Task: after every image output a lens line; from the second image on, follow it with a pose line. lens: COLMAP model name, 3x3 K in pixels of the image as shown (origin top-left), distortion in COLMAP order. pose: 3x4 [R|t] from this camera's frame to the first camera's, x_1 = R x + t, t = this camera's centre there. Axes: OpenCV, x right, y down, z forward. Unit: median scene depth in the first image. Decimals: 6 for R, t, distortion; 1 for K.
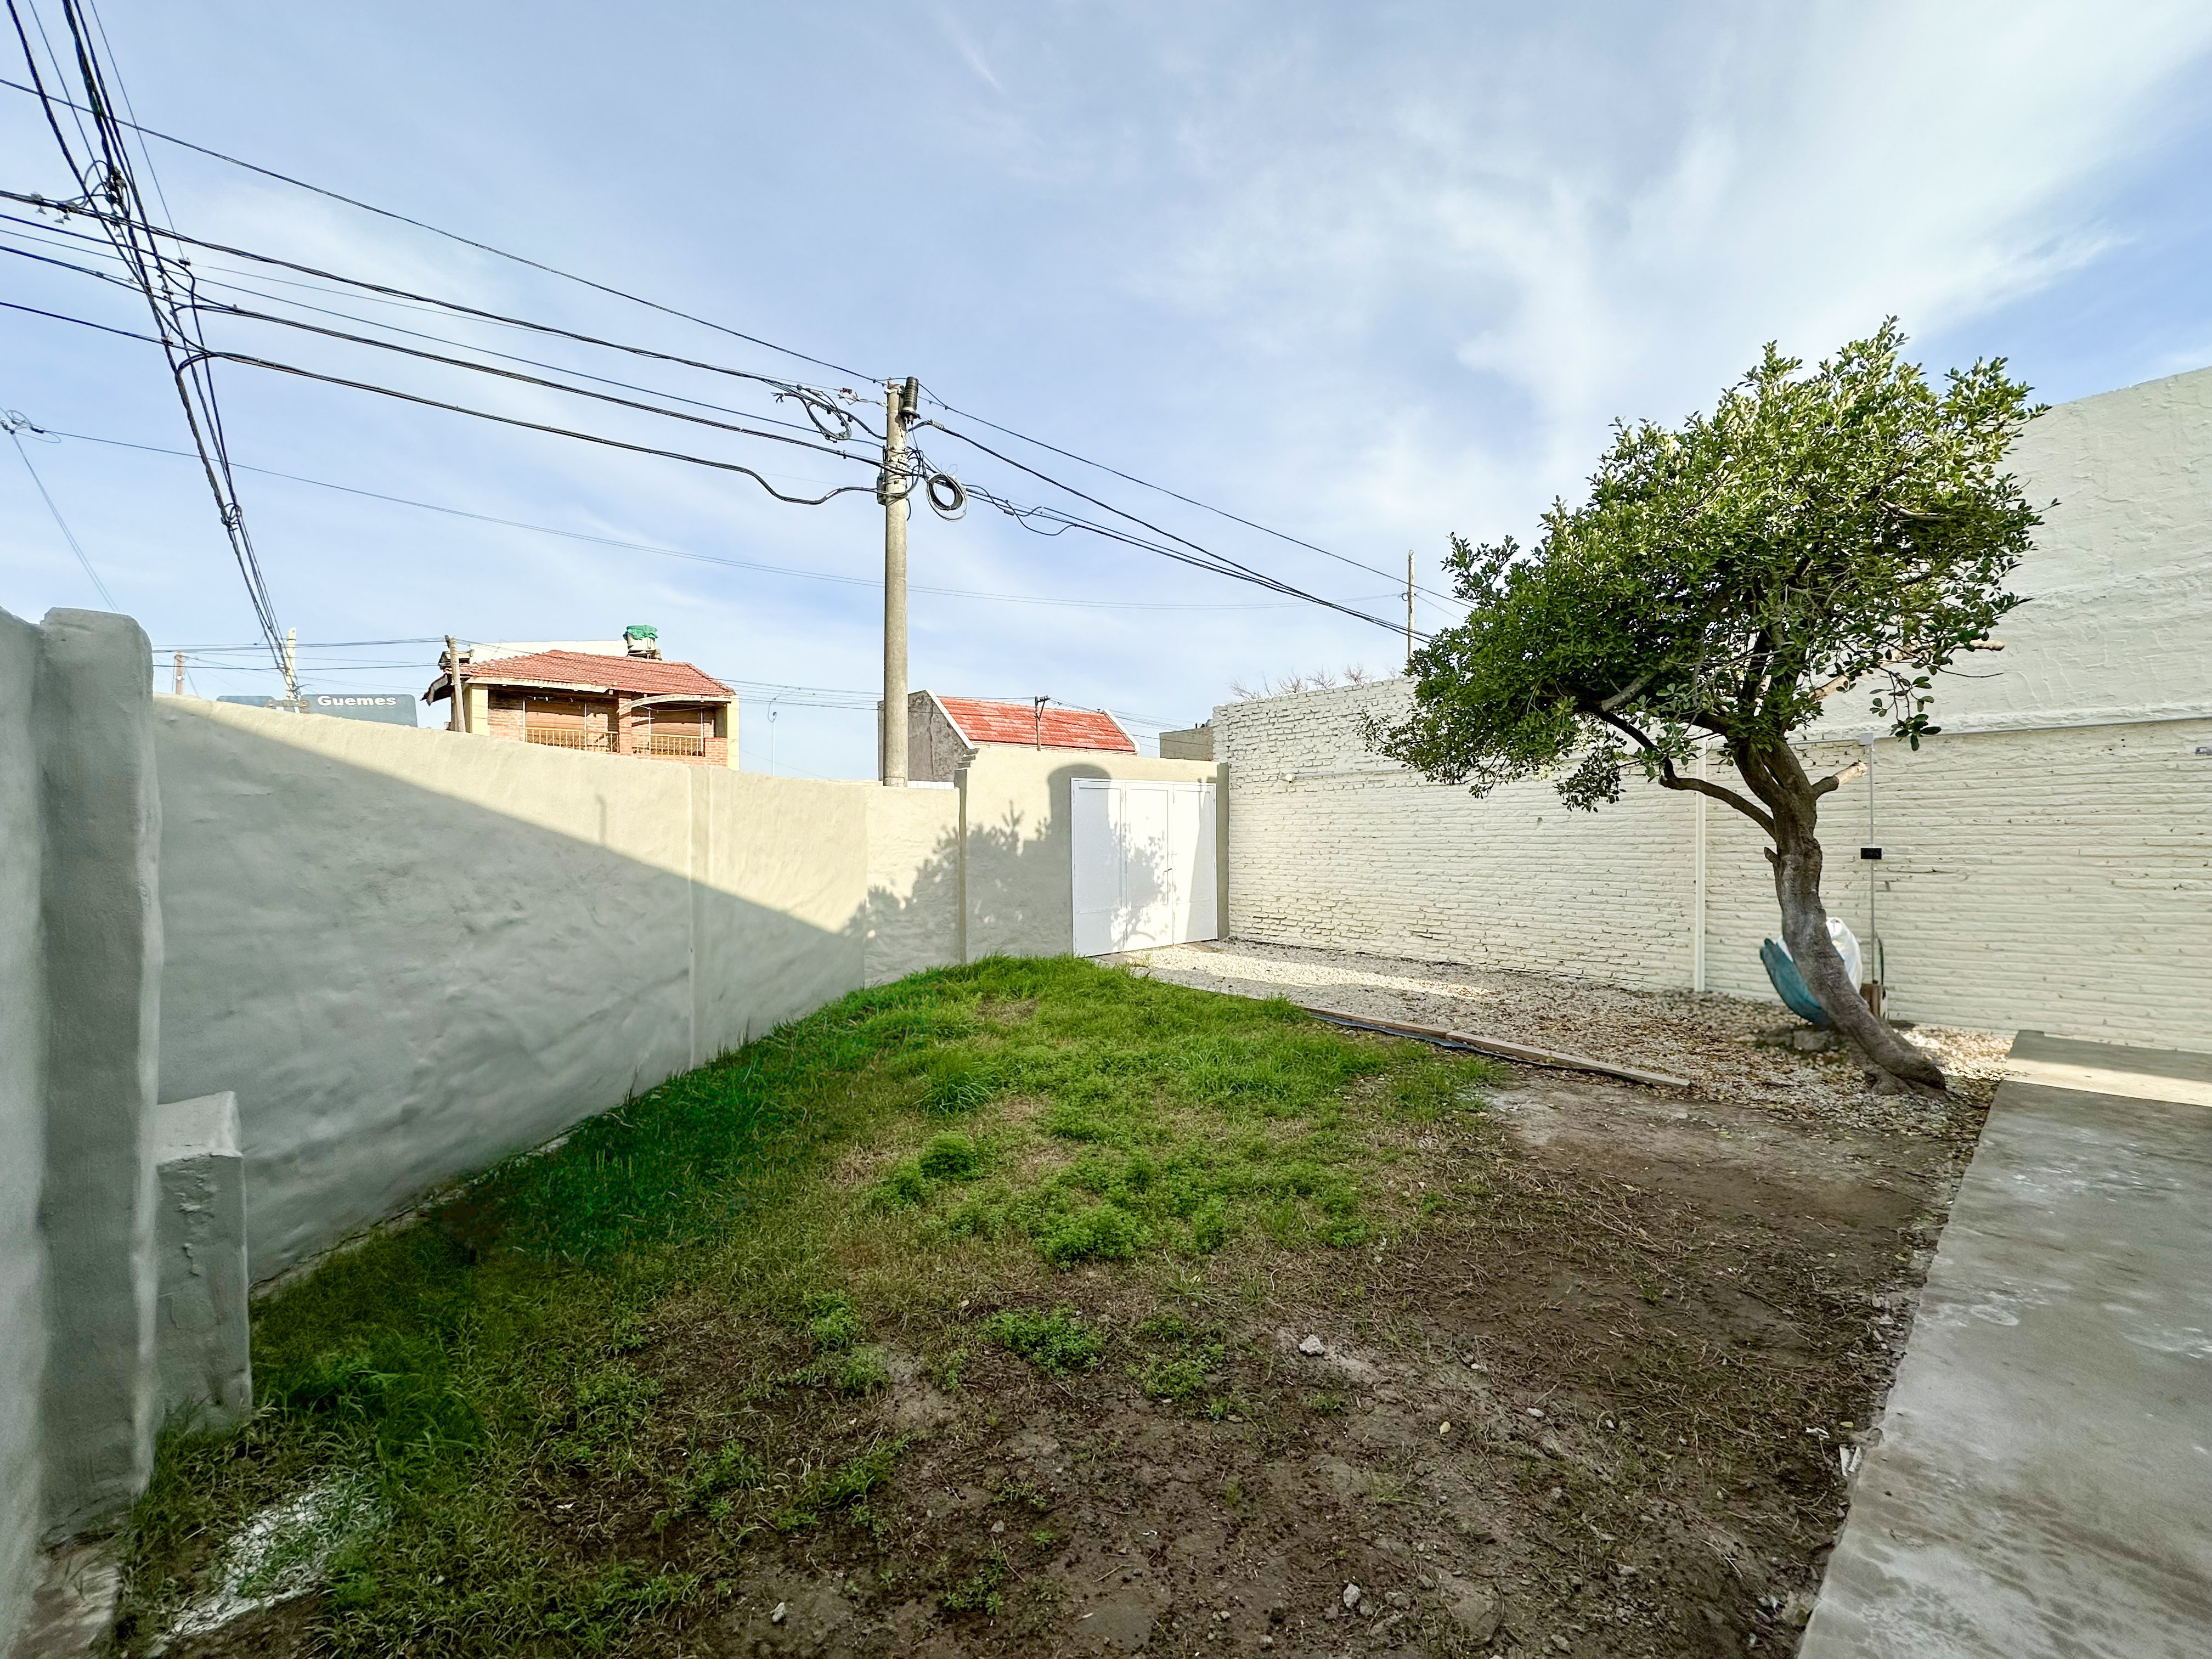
lens RADIAL K [[881.7, 0, 1114.1], [0, 881.7, 822.9], [0, 0, 1]] dist [-0.001300, -0.000130]
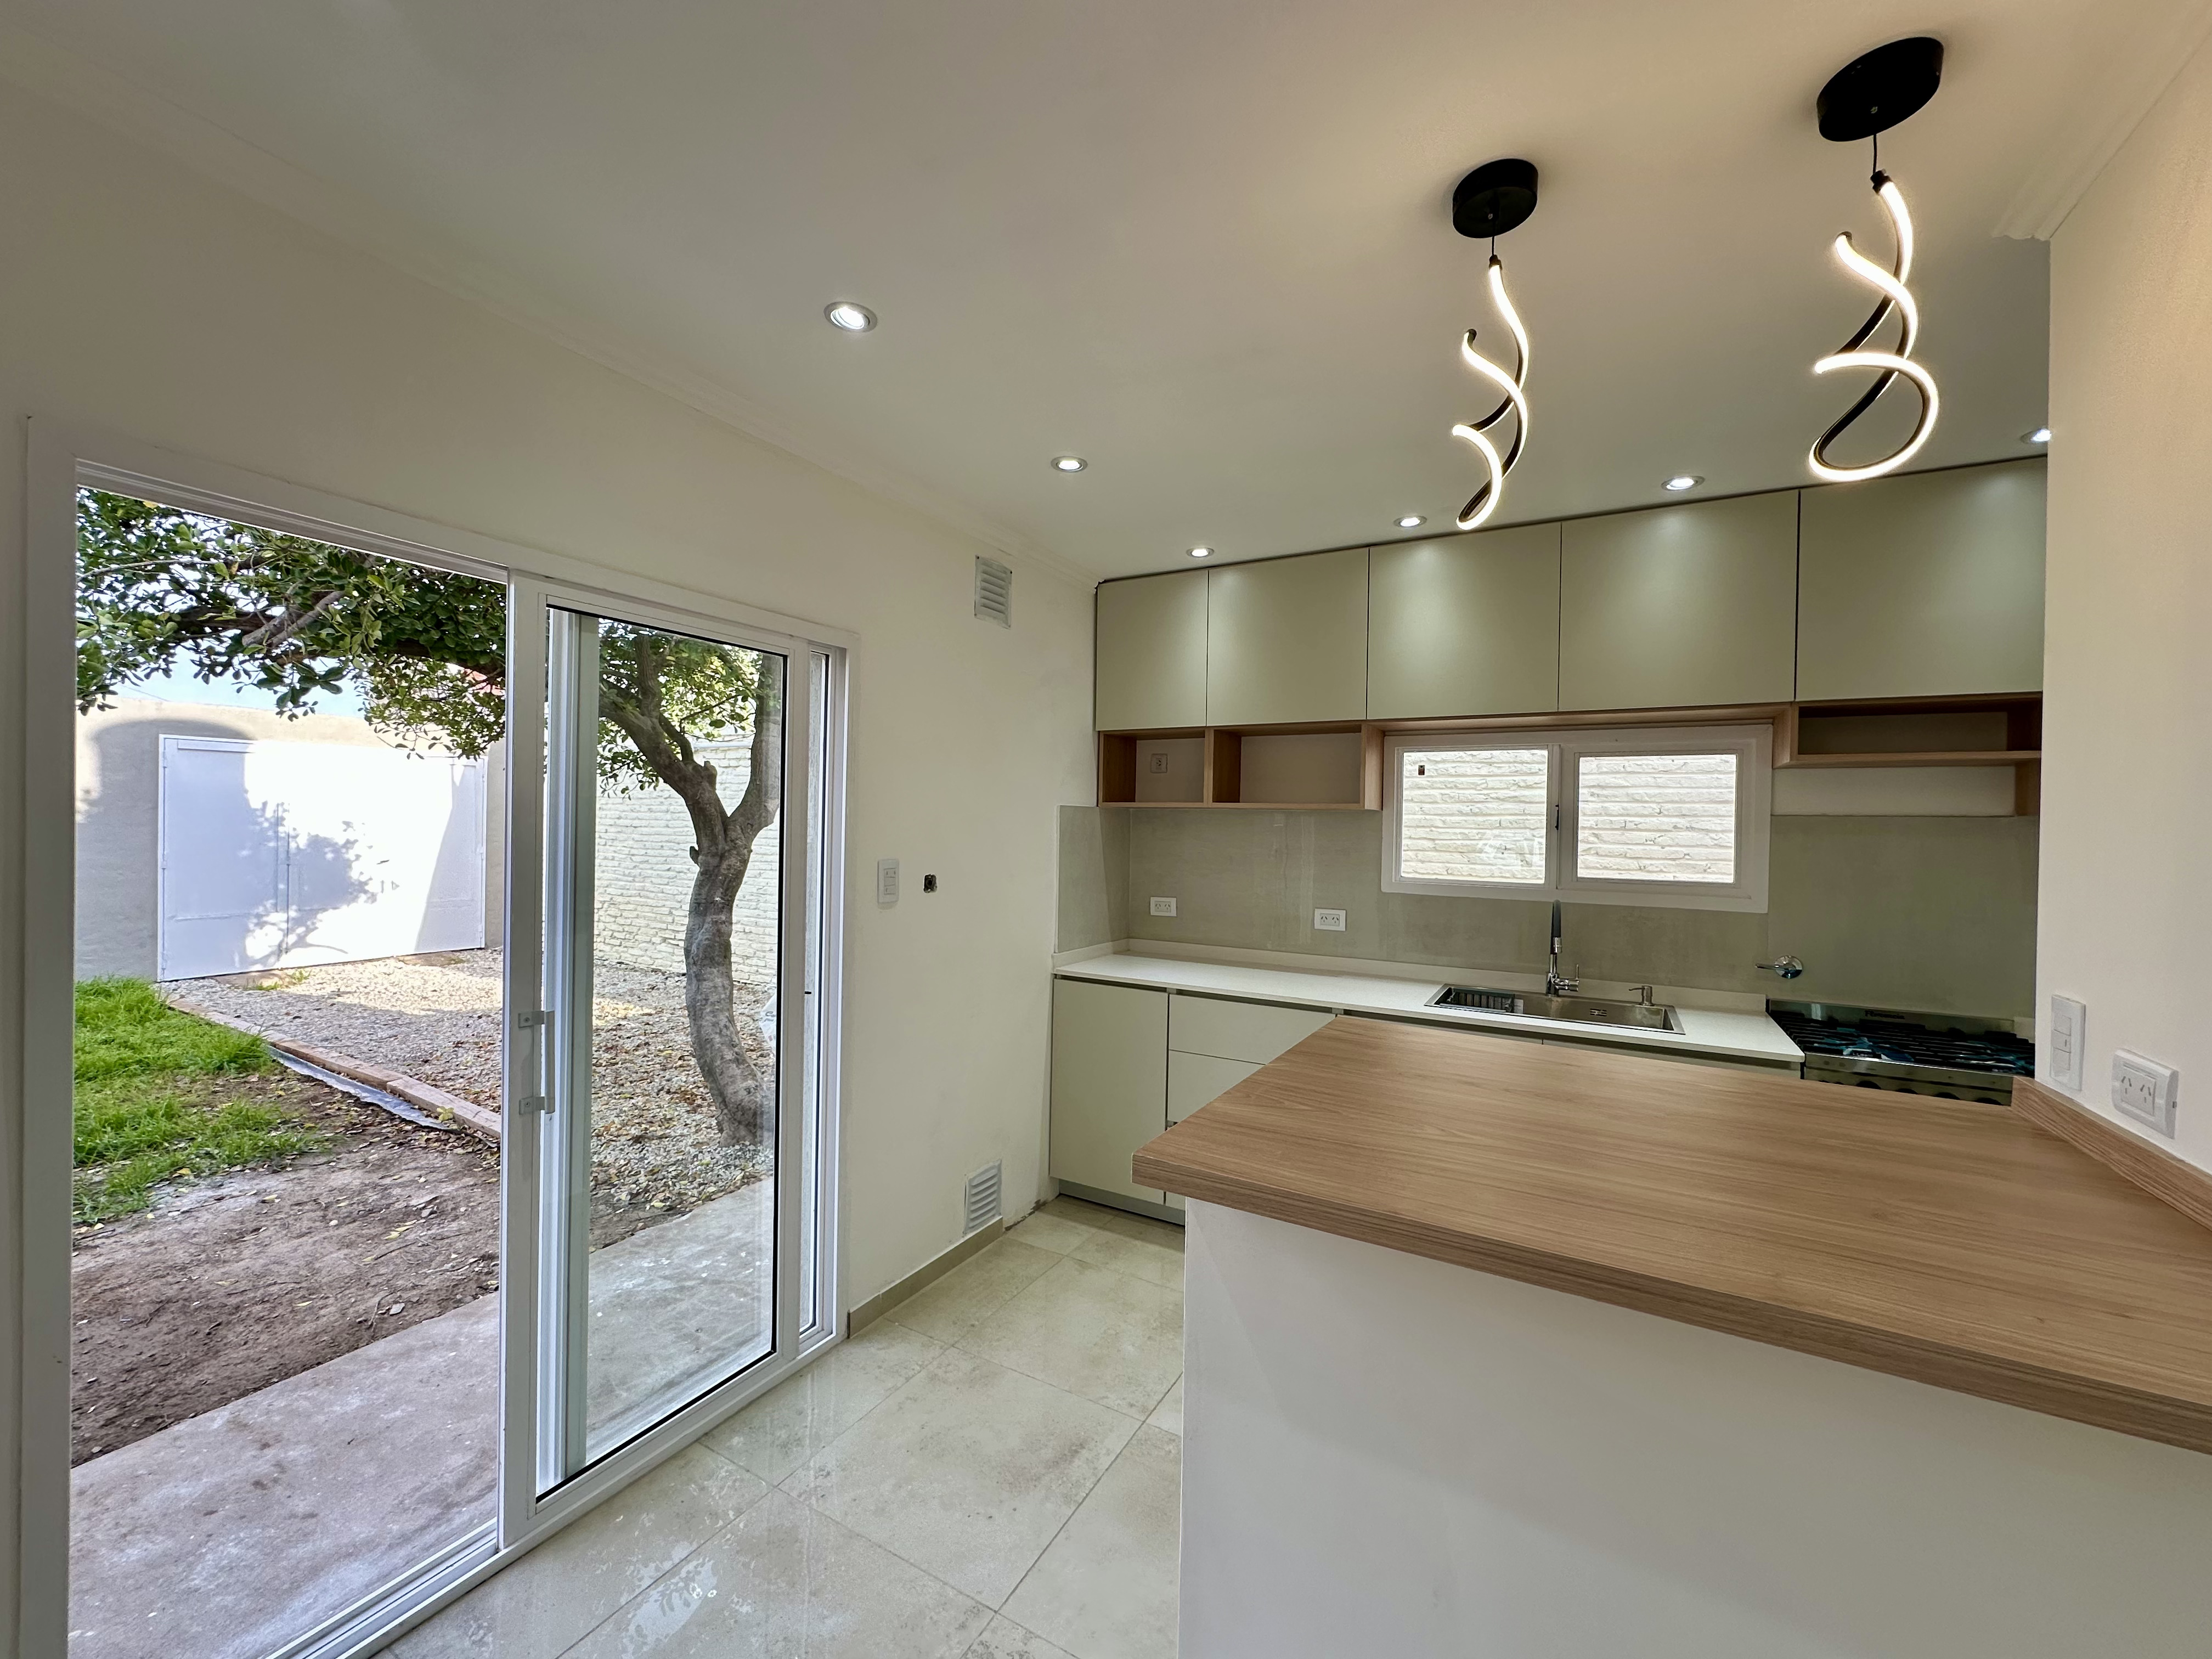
lens RADIAL K [[881.7, 0, 1109.6], [0, 881.7, 829.5], [0, 0, 1]] dist [-0.001300, -0.000130]
pose [[0.944199, 0.021125, 0.328696, 0.469720], [-0.026759, 0.999562, 0.012626, -0.004527], [-0.328286, -0.020717, 0.944351, 0.051582]]
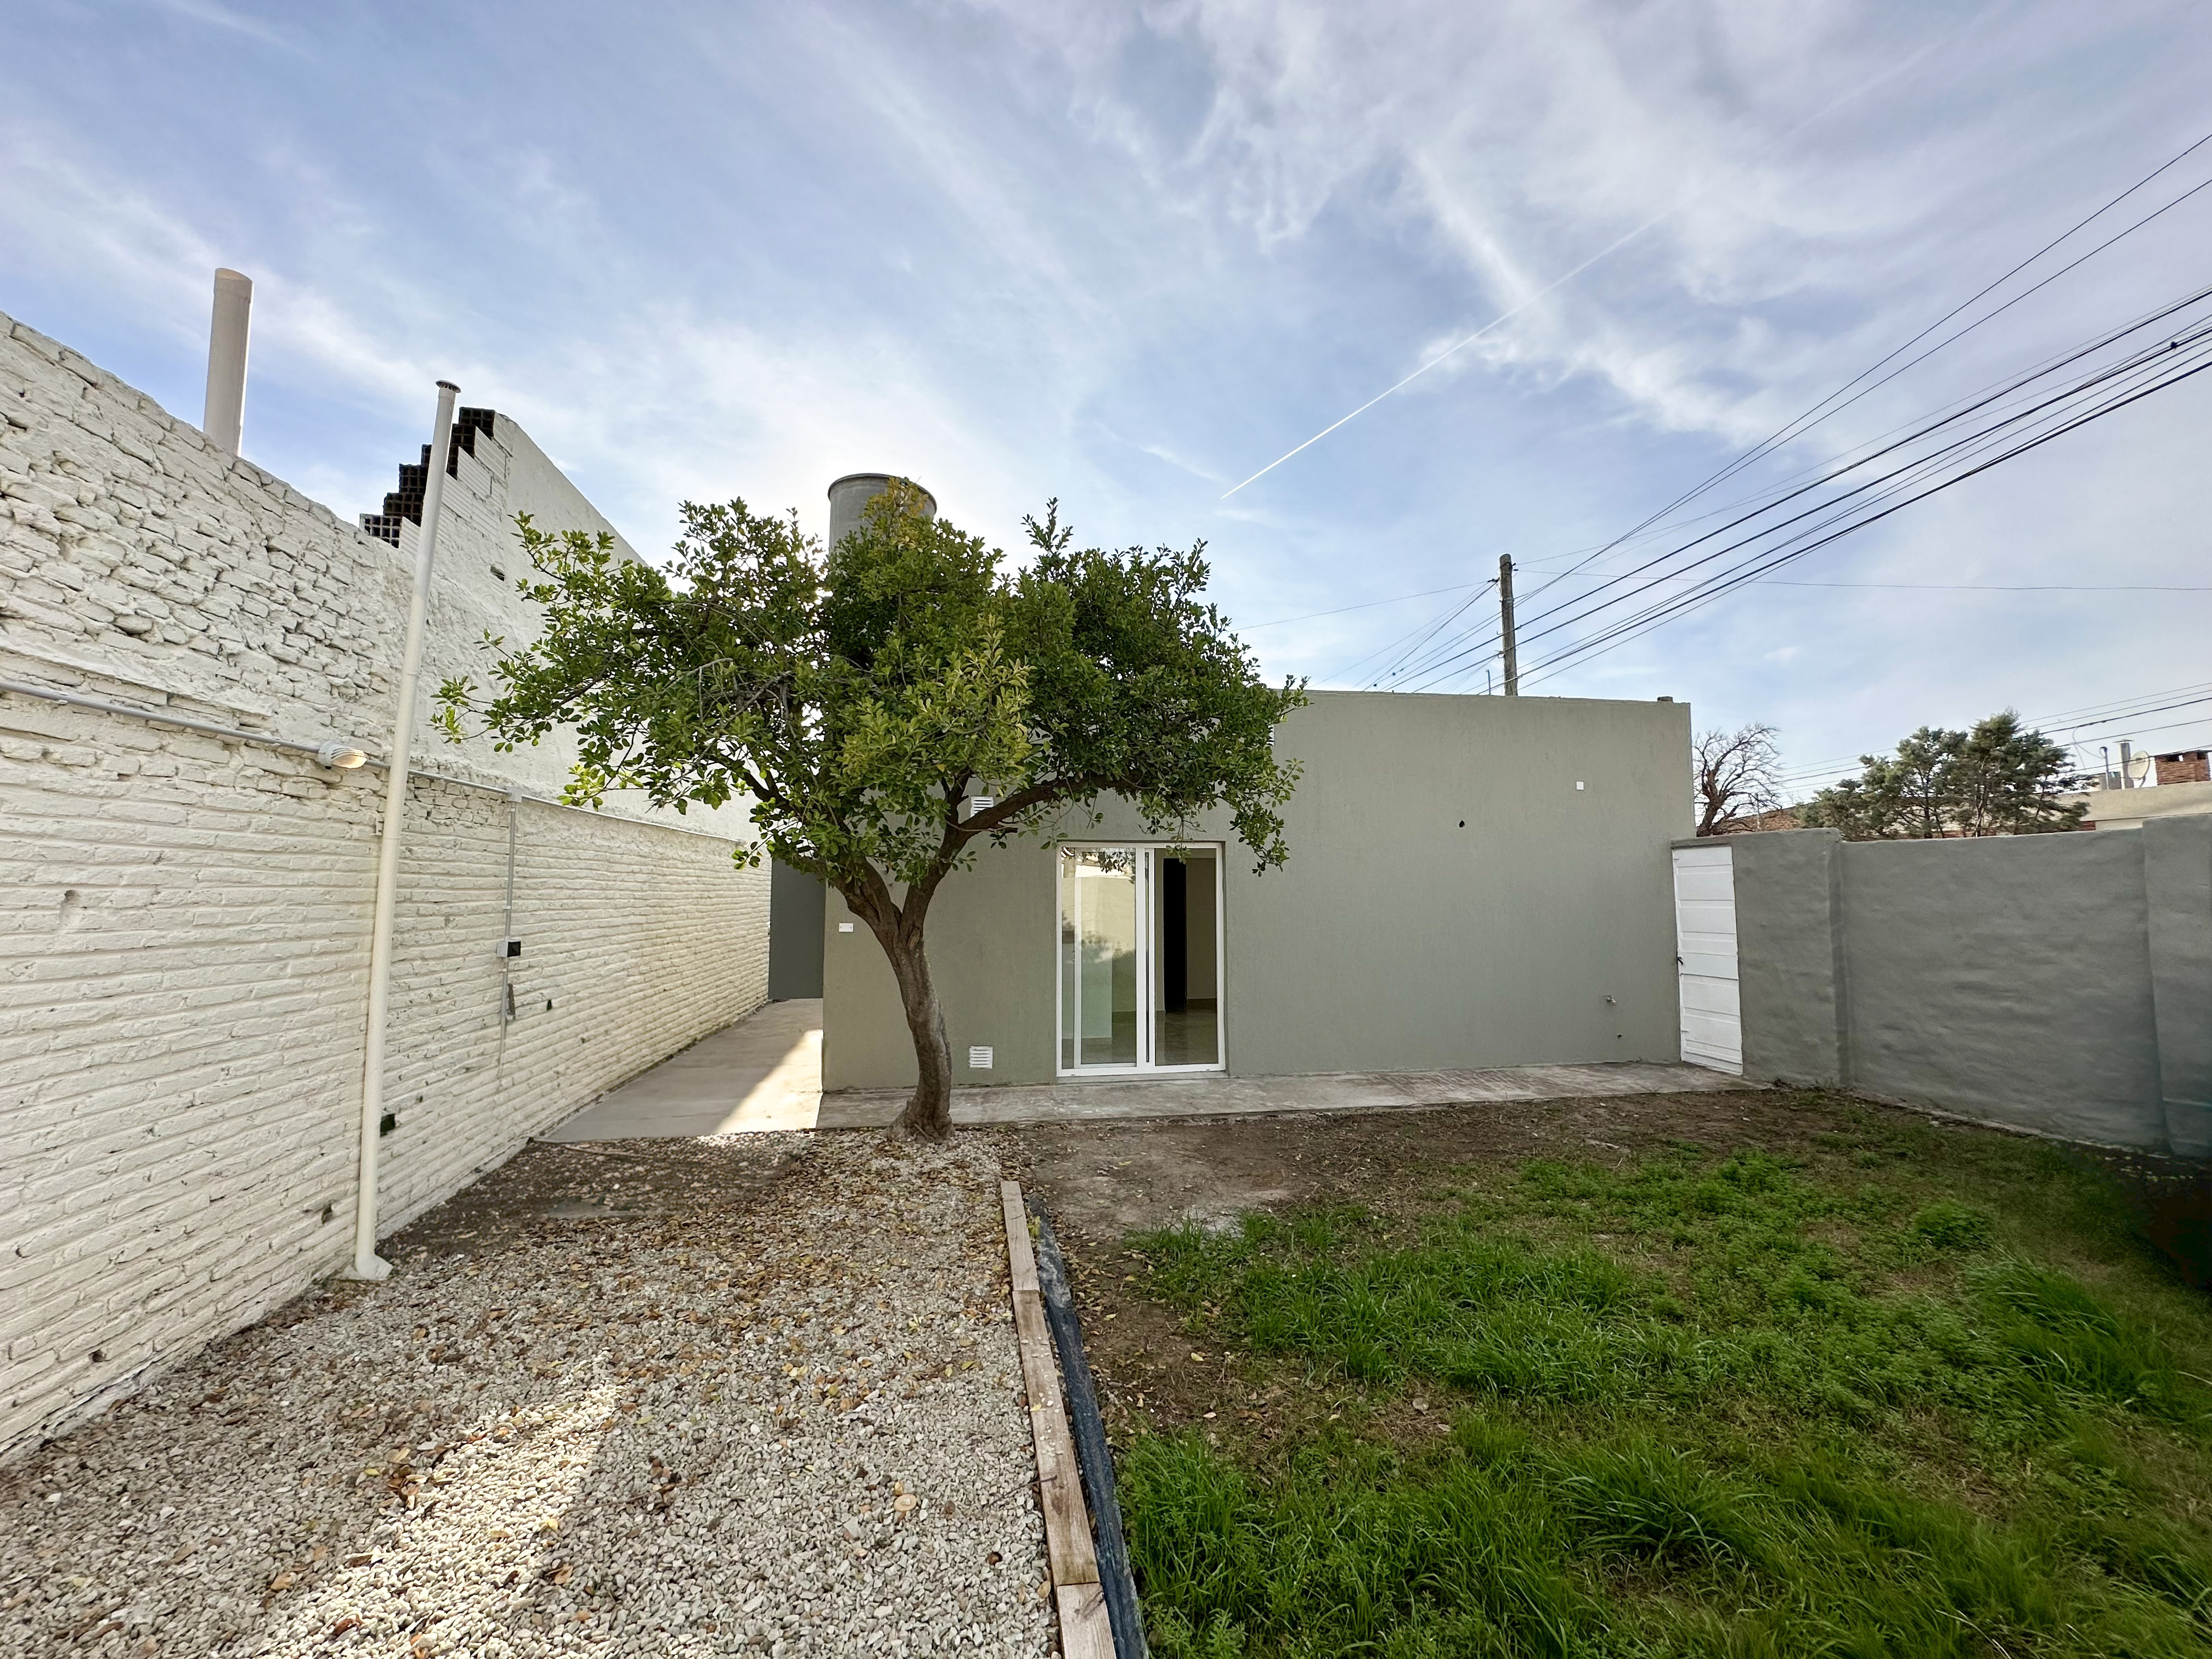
lens RADIAL K [[881.7, 0, 1101.3], [0, 881.7, 831.2], [0, 0, 1]] dist [-0.001300, -0.000130]
pose [[-0.847666, 0.050962, 0.528078, 0.024914], [0.003954, 0.995955, -0.089767, 0.002004], [-0.530516, -0.074004, -0.844438, 0.968670]]
